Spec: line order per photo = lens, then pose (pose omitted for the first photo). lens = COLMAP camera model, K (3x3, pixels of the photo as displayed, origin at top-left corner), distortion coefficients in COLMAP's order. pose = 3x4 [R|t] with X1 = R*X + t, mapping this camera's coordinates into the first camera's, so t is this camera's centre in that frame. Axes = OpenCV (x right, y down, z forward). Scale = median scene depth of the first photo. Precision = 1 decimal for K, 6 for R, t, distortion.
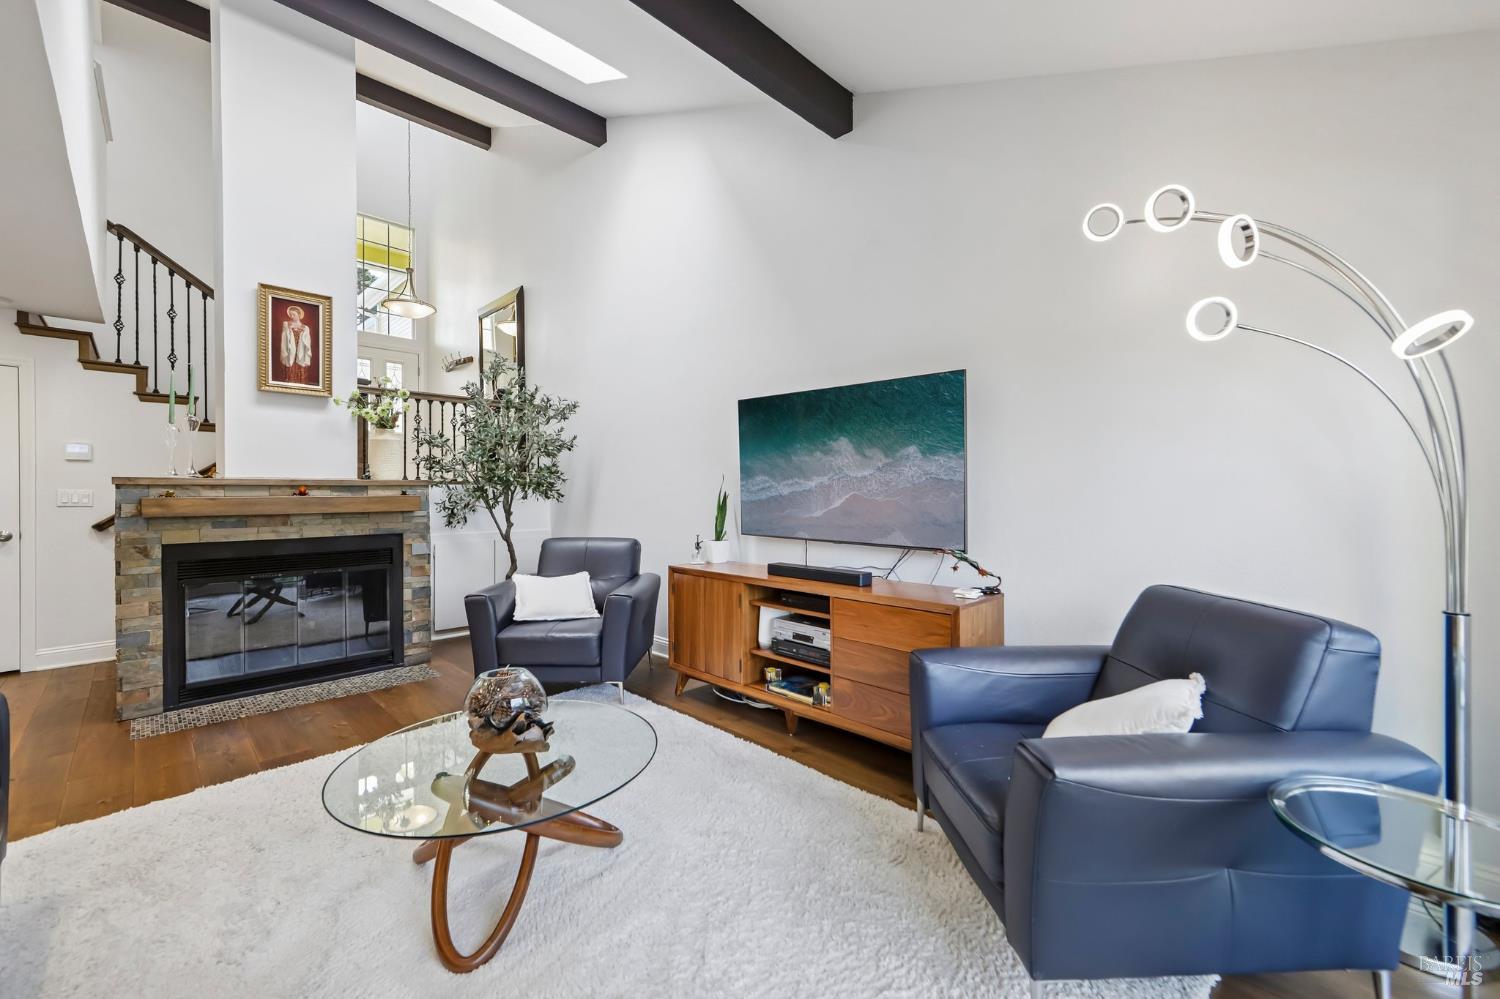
lens RADIAL K [[613.4, 0, 759.3], [0, 613.4, 493.1], [0, 0, 1]] dist [-0.000498, 0.000140]
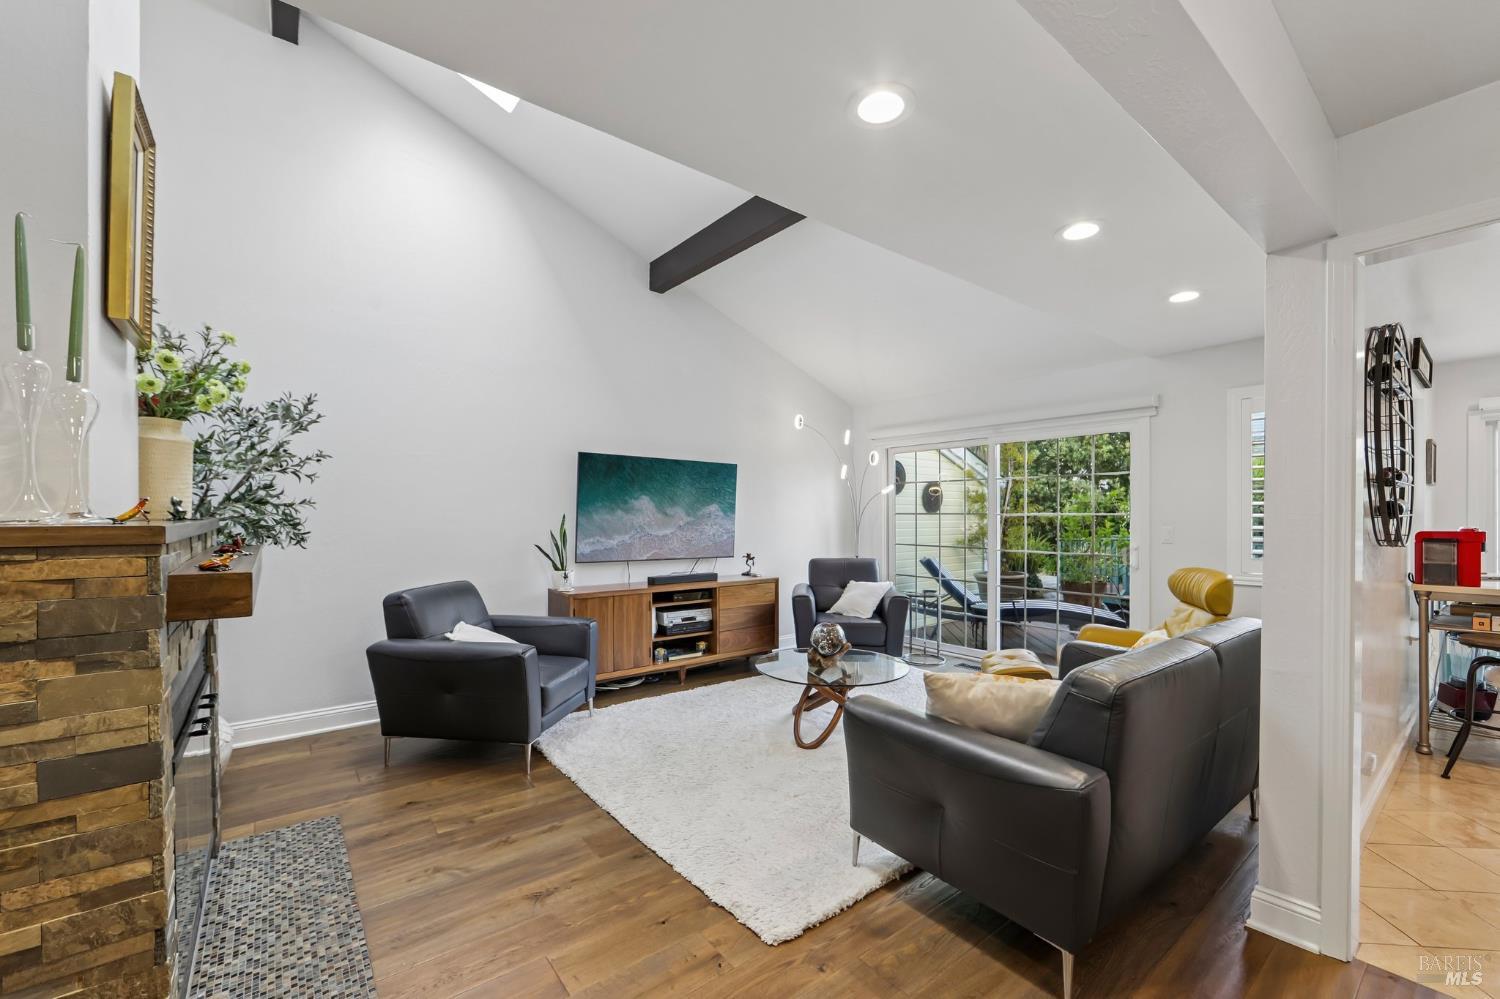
lens RADIAL K [[608.2, 0, 748.0], [0, 608.2, 518.9], [0, 0, 1]] dist [-0.013162, -0.000025]
pose [[0.140186, -0.002122, 0.990123, -1.317360], [0.006440, 0.999979, 0.001232, -0.021277], [-0.990104, 0.006203, 0.140196, 0.563413]]
